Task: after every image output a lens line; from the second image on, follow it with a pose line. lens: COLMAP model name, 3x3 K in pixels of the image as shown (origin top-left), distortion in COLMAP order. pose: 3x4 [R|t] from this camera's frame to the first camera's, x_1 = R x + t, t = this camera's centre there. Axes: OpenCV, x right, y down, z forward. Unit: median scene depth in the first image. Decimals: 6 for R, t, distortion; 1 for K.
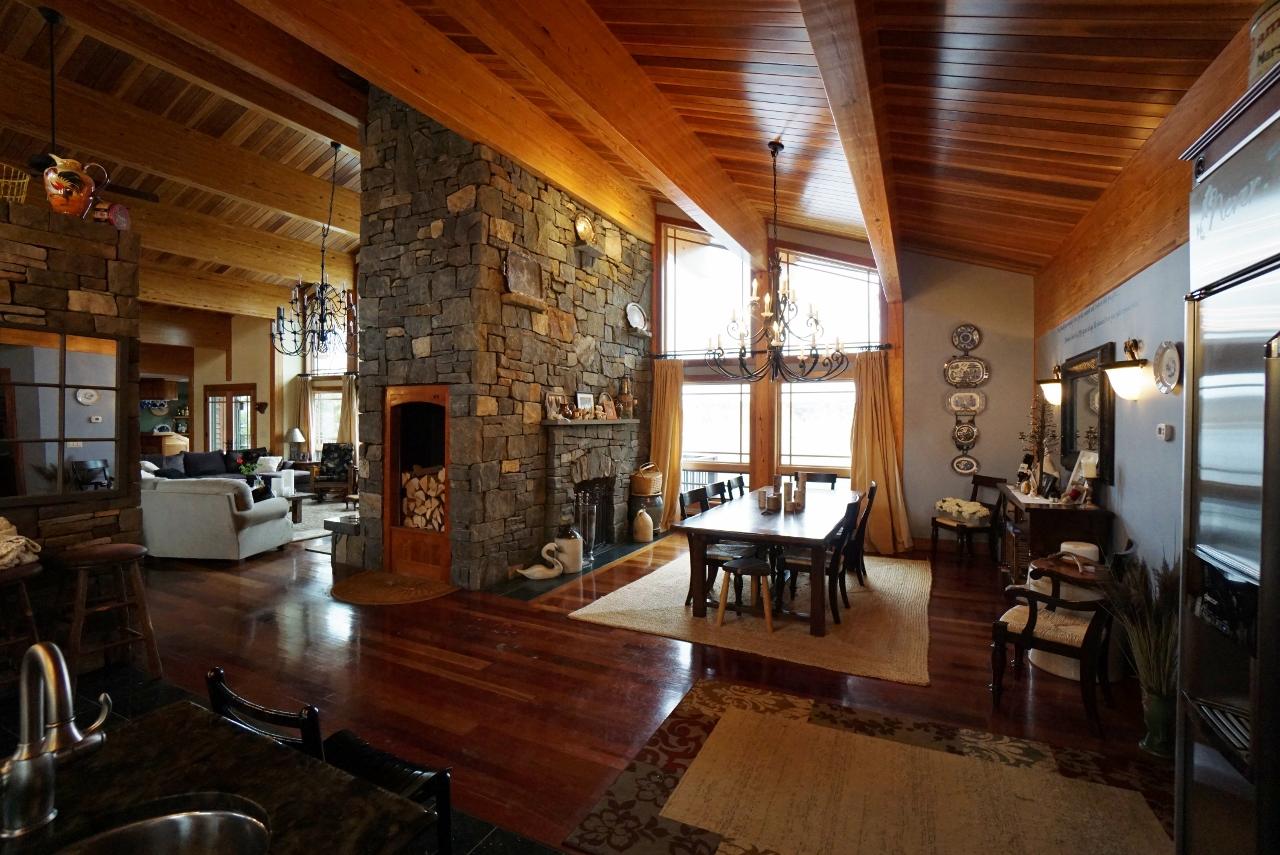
lens RADIAL K [[562.2, 0, 644.6], [0, 562.2, 419.1], [0, 0, 1]] dist [-0.050359, 0.014144]
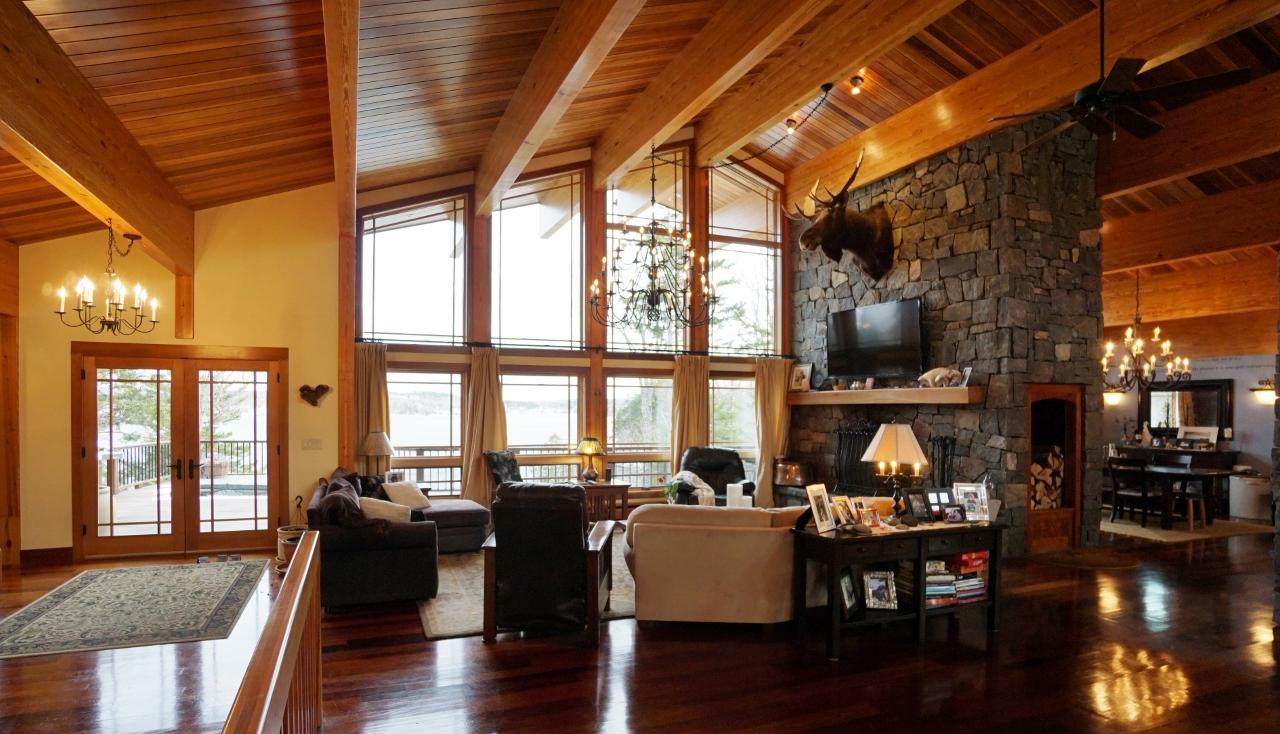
lens RADIAL K [[636.8, 0, 583.1], [0, 636.8, 414.0], [0, 0, 1]] dist [-0.038483, 0.003415]
pose [[0.691085, -0.009172, 0.722715, -1.900464], [0.003253, 0.999949, 0.009580, -0.013942], [-0.722766, -0.004270, 0.691079, 0.767043]]
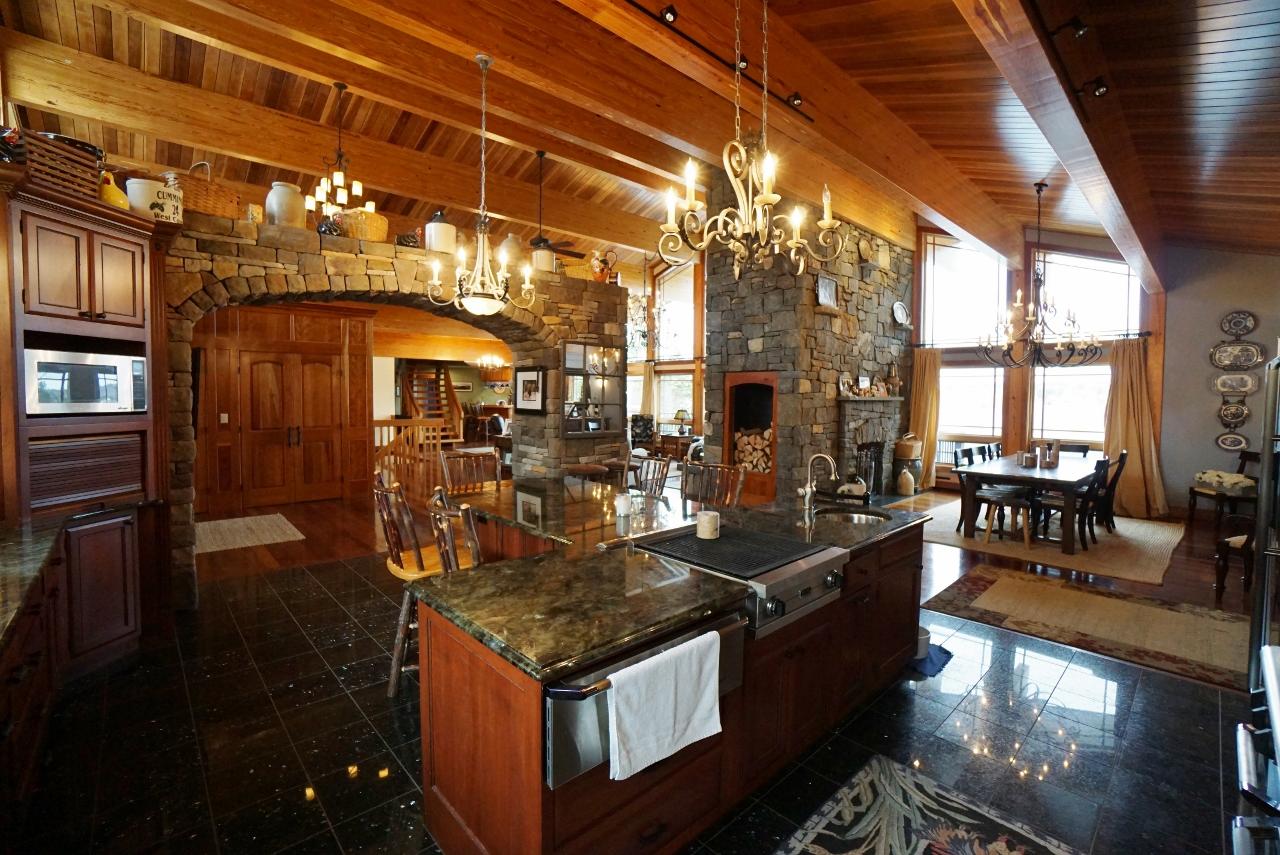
lens RADIAL K [[562.2, 0, 641.5], [0, 562.2, 418.7], [0, 0, 1]] dist [-0.050359, 0.014144]
pose [[0.937561, 0.020131, -0.347238, -0.156453], [-0.008438, 0.999346, 0.035153, 0.011806], [0.347718, -0.030028, 0.937118, -0.444263]]
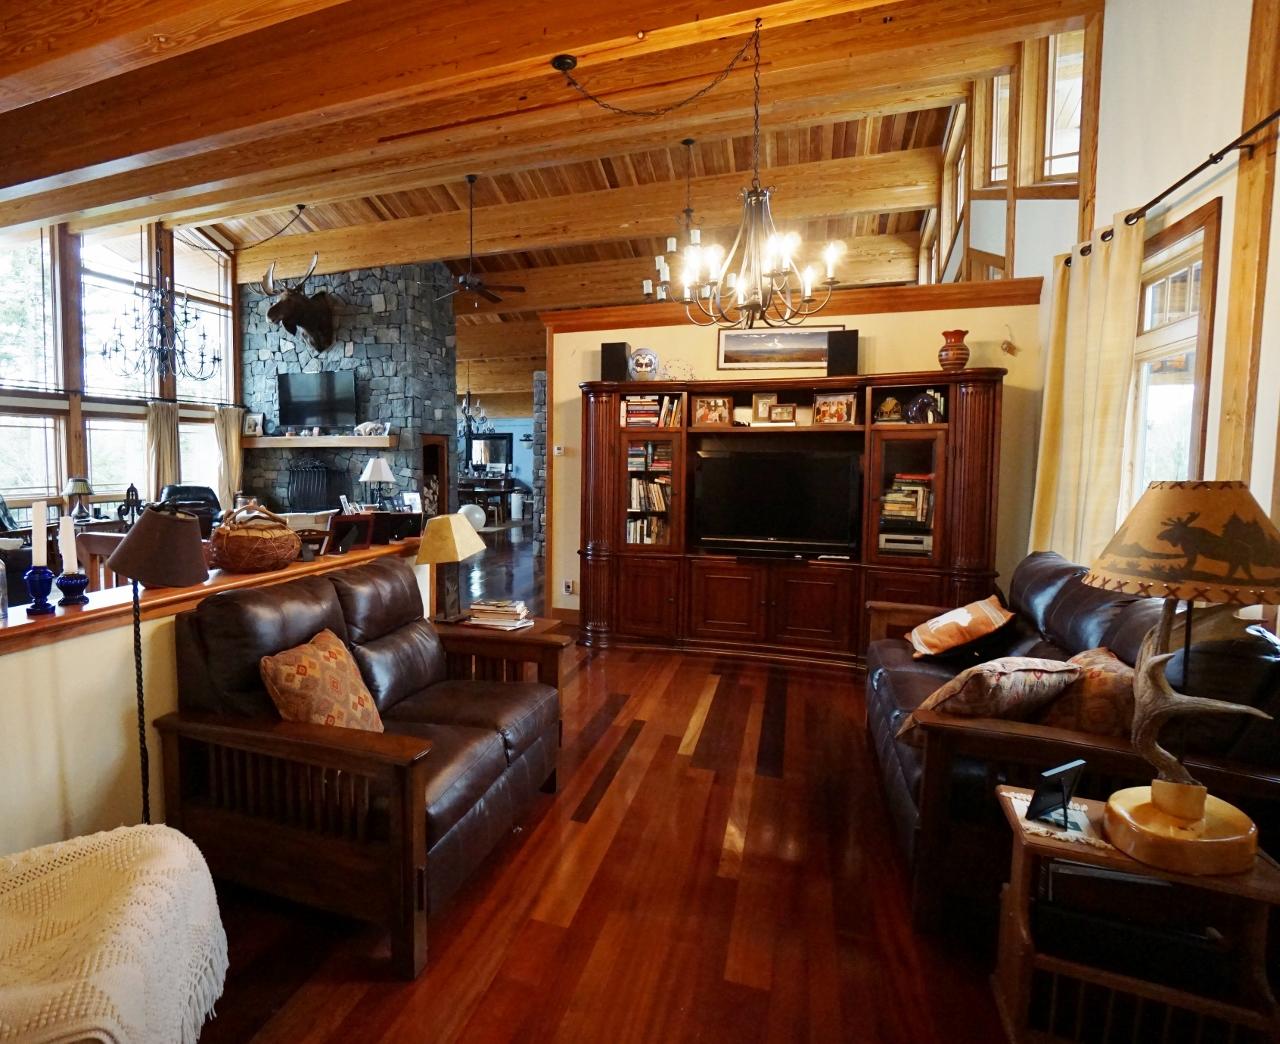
lens RADIAL K [[702.8, 0, 525.0], [0, 702.8, 505.9], [0, 0, 1]] dist [-0.071831, -0.001787]
pose [[-0.088046, -0.074473, 0.993329, -2.537375], [0.000965, 0.997194, 0.074848, -0.001770], [-0.996116, 0.007549, -0.087727, 0.856136]]
